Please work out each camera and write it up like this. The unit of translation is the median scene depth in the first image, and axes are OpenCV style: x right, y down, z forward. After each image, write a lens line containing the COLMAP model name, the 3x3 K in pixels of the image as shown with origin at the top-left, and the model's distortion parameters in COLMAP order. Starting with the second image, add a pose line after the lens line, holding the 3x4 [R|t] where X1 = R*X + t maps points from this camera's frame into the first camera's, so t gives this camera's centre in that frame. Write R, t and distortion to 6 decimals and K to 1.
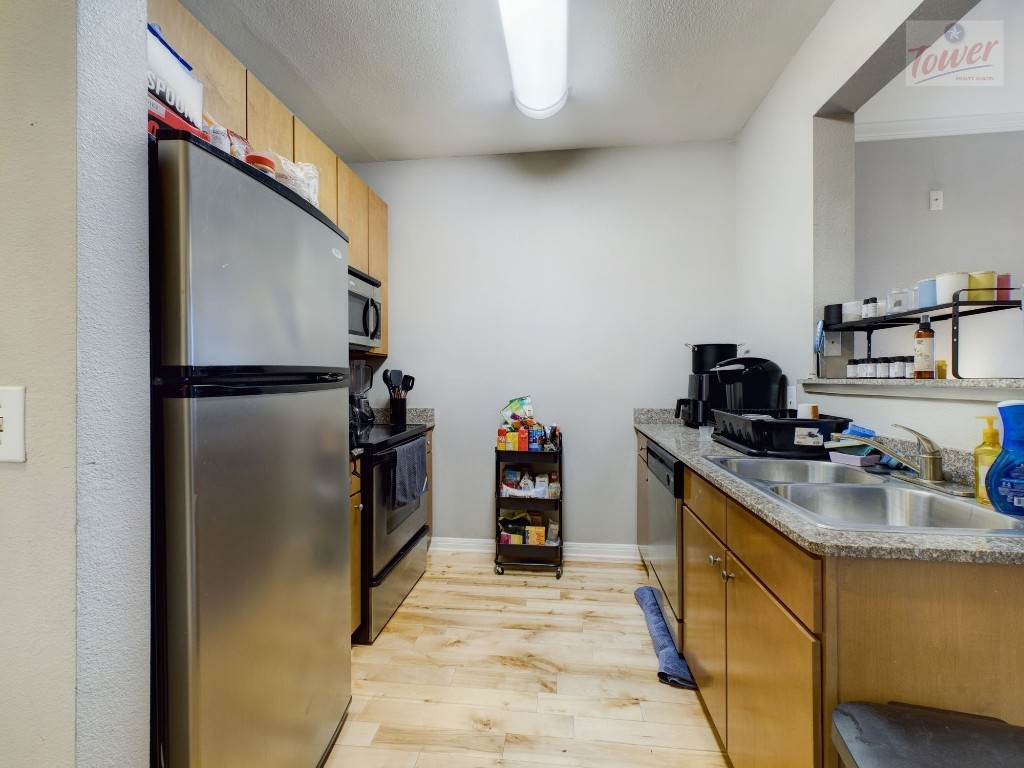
lens RADIAL K [[424.6, 0, 513.2], [0, 424.6, 380.2], [0, 0, 1]] dist [0.001153, -0.000009]
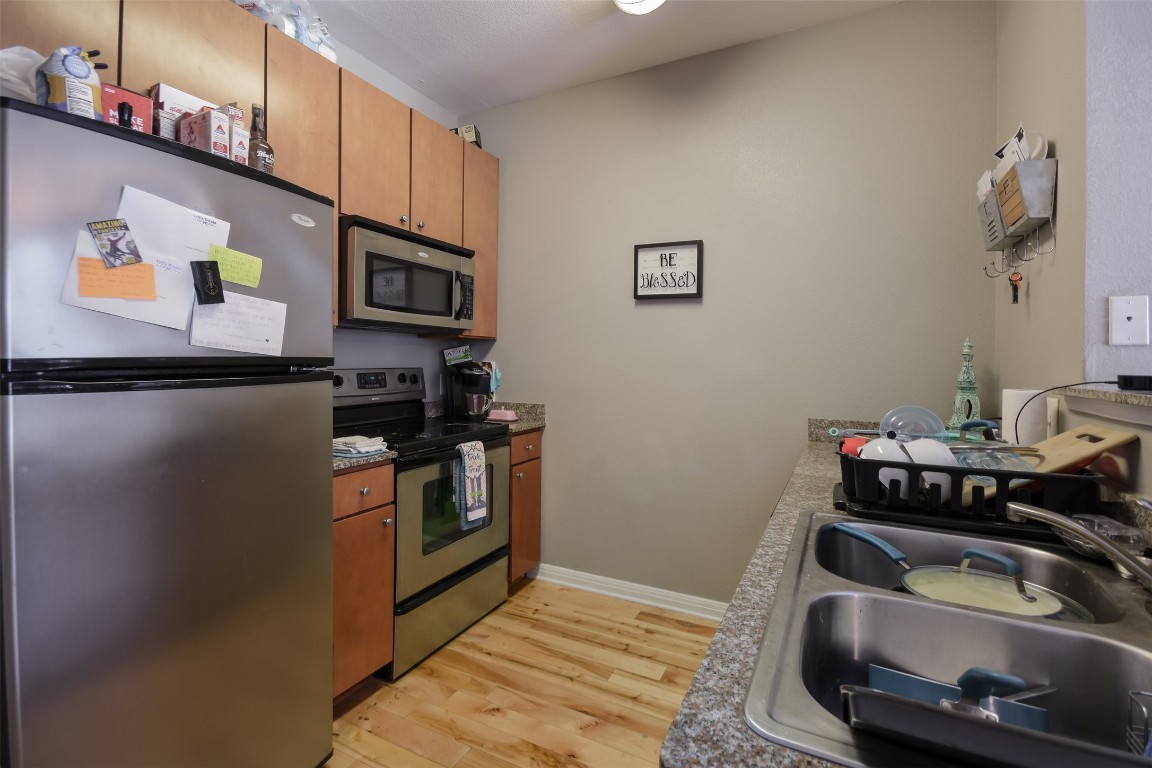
lens RADIAL K [[509.8, 0, 578.2], [0, 509.8, 377.3], [0, 0, 1]] dist [0.032968, -0.009141]
pose [[0.936254, 0.023091, -0.350565, 0.274111], [-0.014718, 0.999540, 0.026530, -0.015238], [0.351016, -0.019680, 0.936163, 0.152753]]
